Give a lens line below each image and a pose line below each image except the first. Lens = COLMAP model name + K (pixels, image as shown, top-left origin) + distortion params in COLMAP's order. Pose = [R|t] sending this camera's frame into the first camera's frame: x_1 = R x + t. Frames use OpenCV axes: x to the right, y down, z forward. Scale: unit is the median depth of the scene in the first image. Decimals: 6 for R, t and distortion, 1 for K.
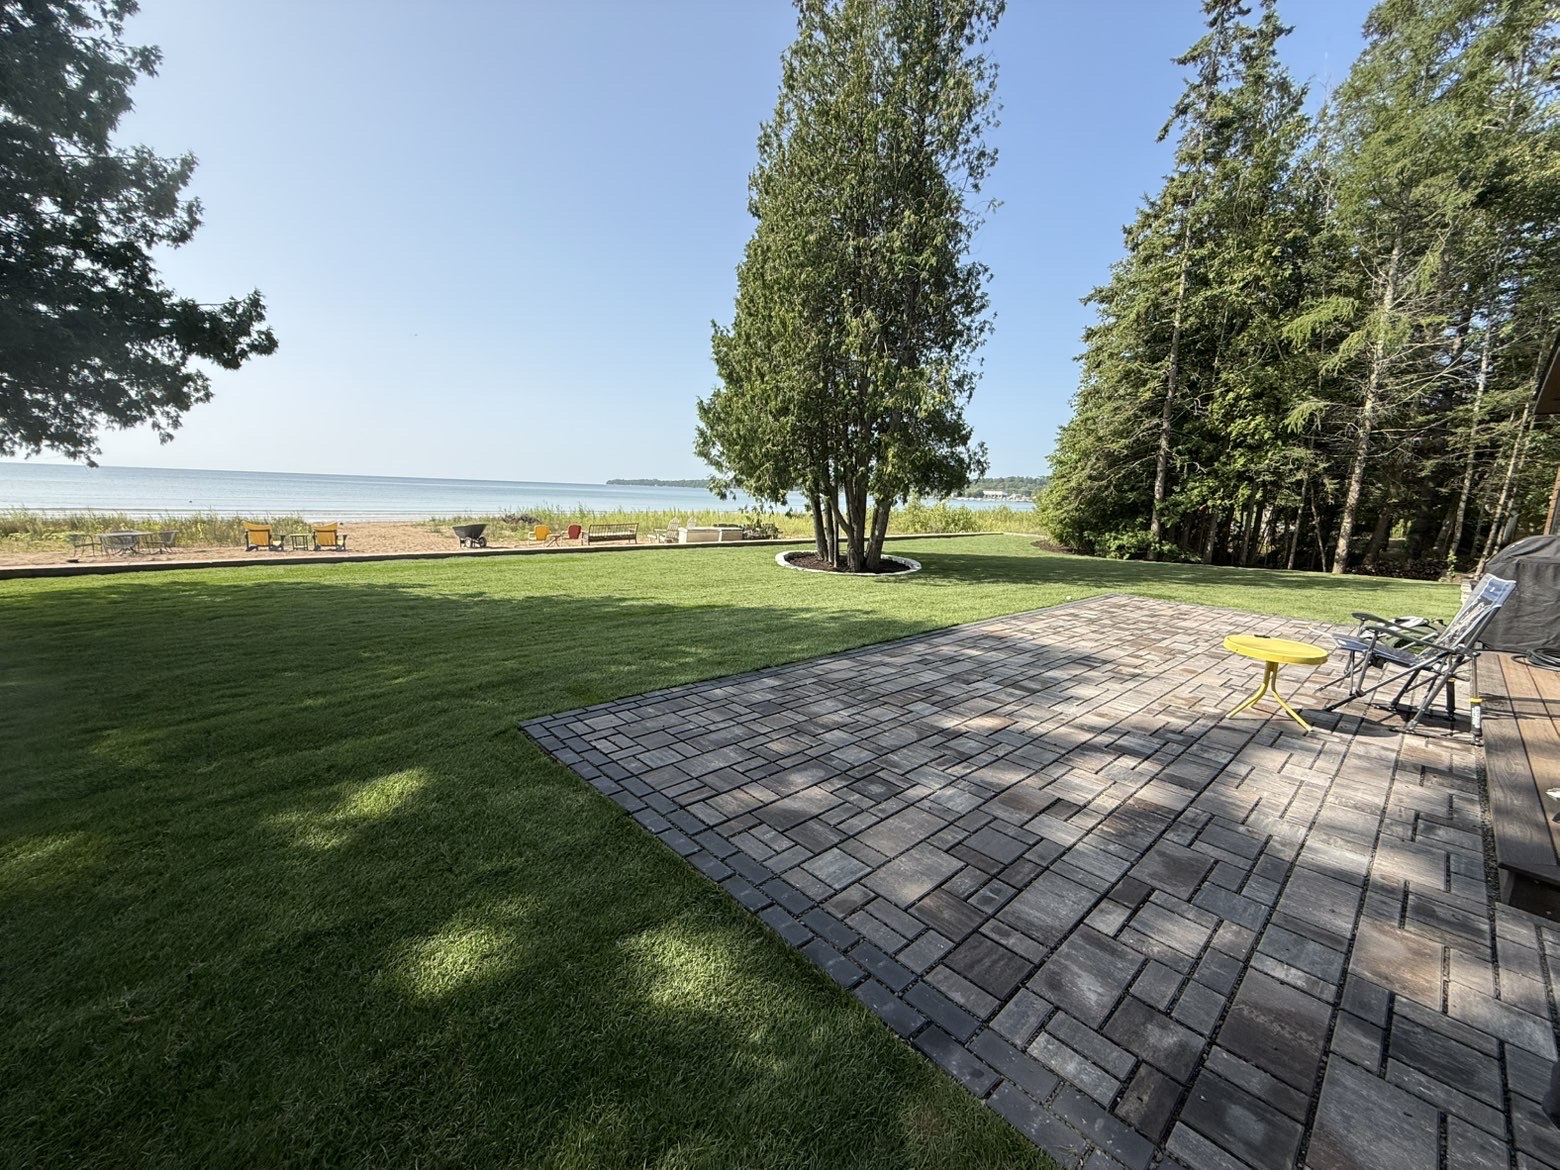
lens RADIAL K [[619.1, 0, 771.2], [0, 619.1, 582.3], [0, 0, 1]] dist [-0.002939, -0.000932]
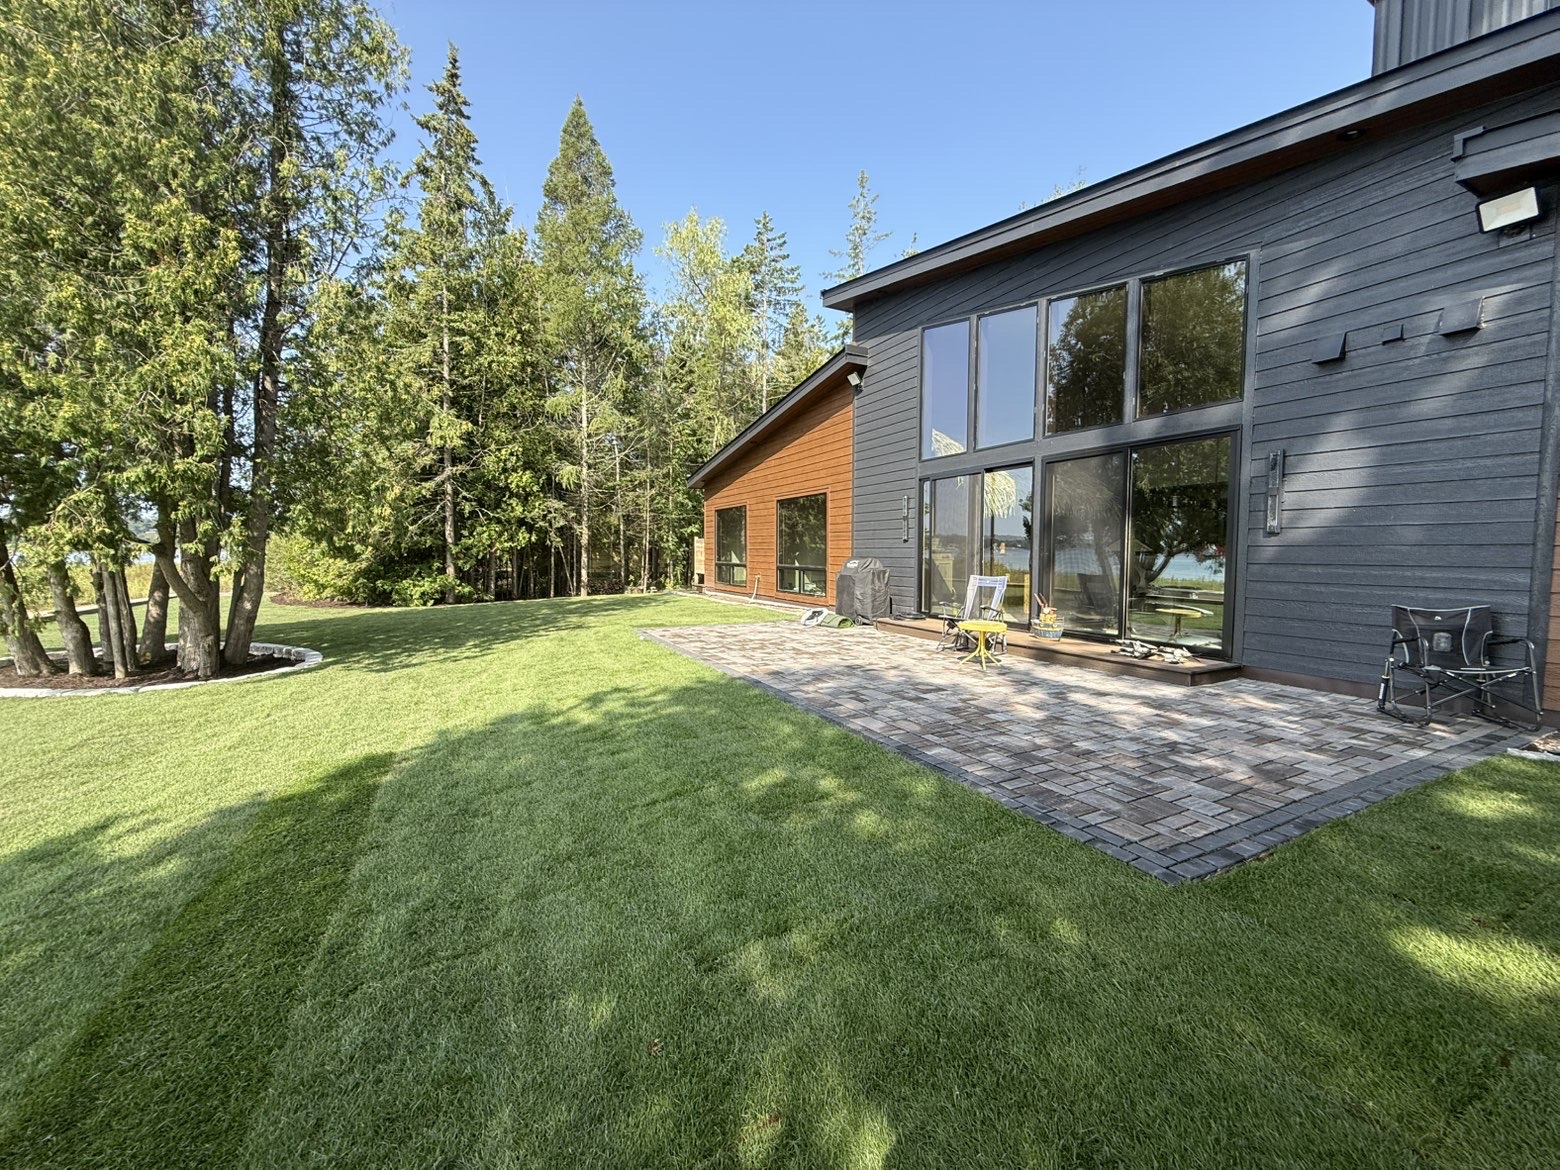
lens RADIAL K [[619.1, 0, 773.0], [0, 619.1, 586.7], [0, 0, 1]] dist [-0.002939, -0.000932]
pose [[0.261878, -0.090556, 0.960843, -0.914404], [0.147851, 0.987600, 0.052781, -0.163310], [-0.953709, 0.128240, 0.272019, 0.939433]]
